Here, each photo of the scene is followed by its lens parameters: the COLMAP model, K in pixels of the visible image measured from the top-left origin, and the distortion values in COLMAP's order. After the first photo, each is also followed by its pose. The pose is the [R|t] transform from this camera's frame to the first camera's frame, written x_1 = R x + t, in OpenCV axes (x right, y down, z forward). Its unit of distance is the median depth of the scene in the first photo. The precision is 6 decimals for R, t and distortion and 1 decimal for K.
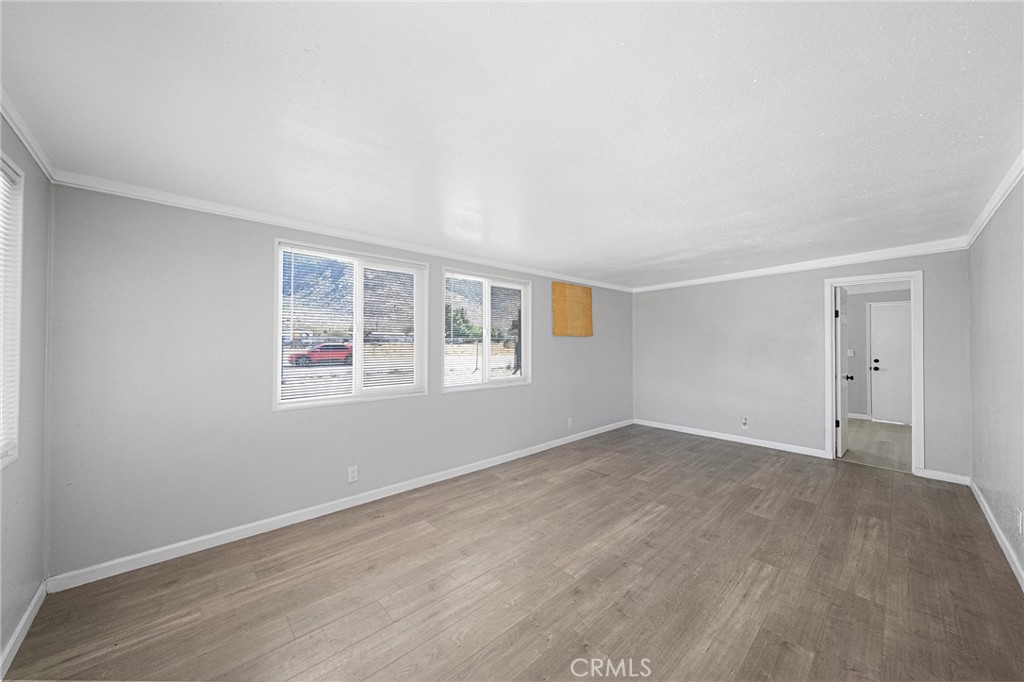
lens RADIAL K [[356.3, 0, 507.4], [0, 356.3, 336.2], [0, 0, 1]] dist [-0.001944, -0.000482]
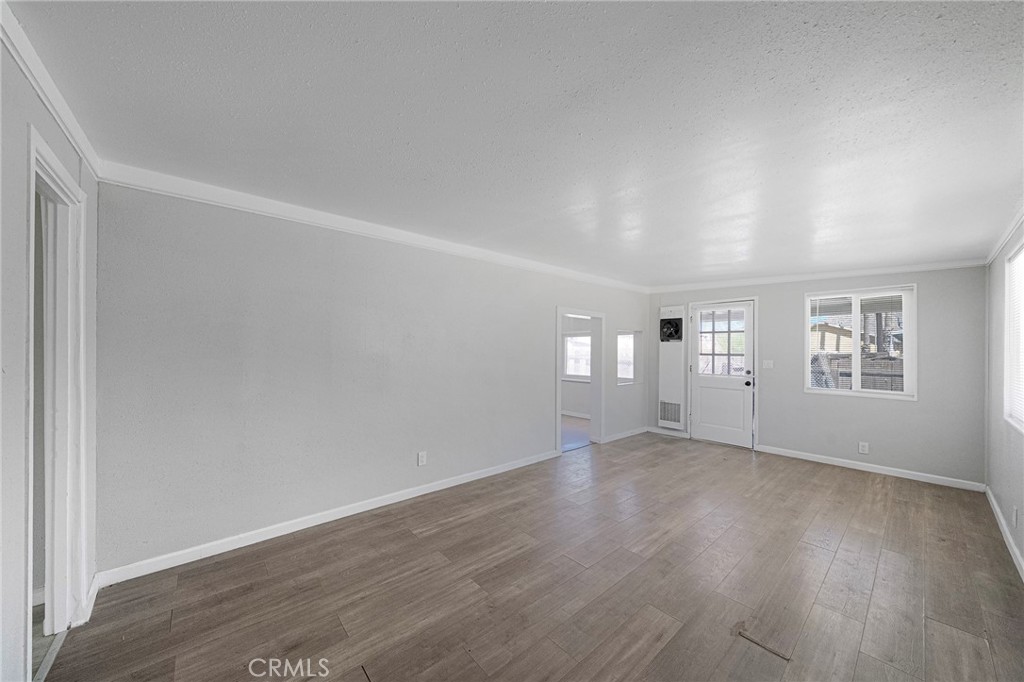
lens RADIAL K [[356.3, 0, 510.9], [0, 356.3, 350.7], [0, 0, 1]] dist [-0.001944, -0.000482]
pose [[-0.999606, -0.012316, 0.025207, 0.654725], [-0.012565, 0.999874, -0.009741, 0.025325], [-0.025084, -0.010054, -0.999635, 1.698693]]
